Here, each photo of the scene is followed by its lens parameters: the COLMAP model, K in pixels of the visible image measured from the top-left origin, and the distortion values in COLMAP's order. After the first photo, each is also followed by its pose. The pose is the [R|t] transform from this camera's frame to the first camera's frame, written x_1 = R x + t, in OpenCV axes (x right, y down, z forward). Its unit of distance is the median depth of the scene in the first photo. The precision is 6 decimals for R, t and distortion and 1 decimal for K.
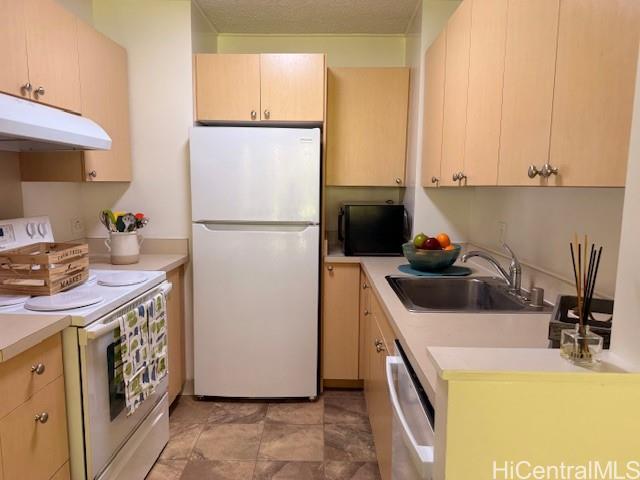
lens RADIAL K [[445.2, 0, 315.9], [0, 445.2, 241.8], [0, 0, 1]] dist [0.068336, -0.105149]
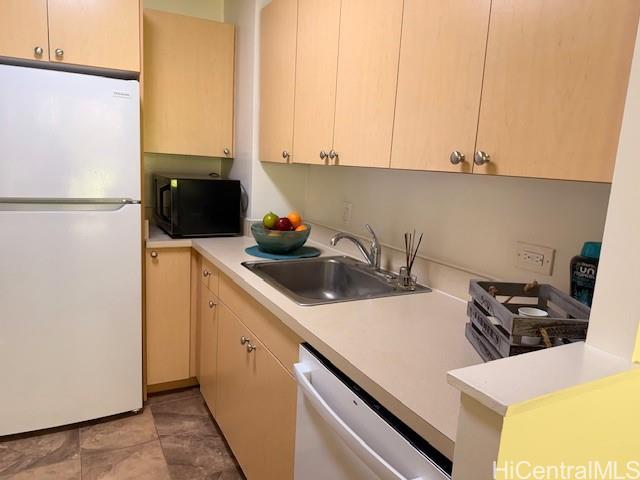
lens RADIAL K [[452.6, 0, 318.5], [0, 452.6, 238.7], [0, 0, 1]] dist [0.025516, -0.031136]
pose [[0.880406, -0.043710, 0.472202, -0.106335], [0.015042, 0.997816, 0.064317, -0.021490], [-0.473982, -0.049522, 0.879141, 0.121050]]
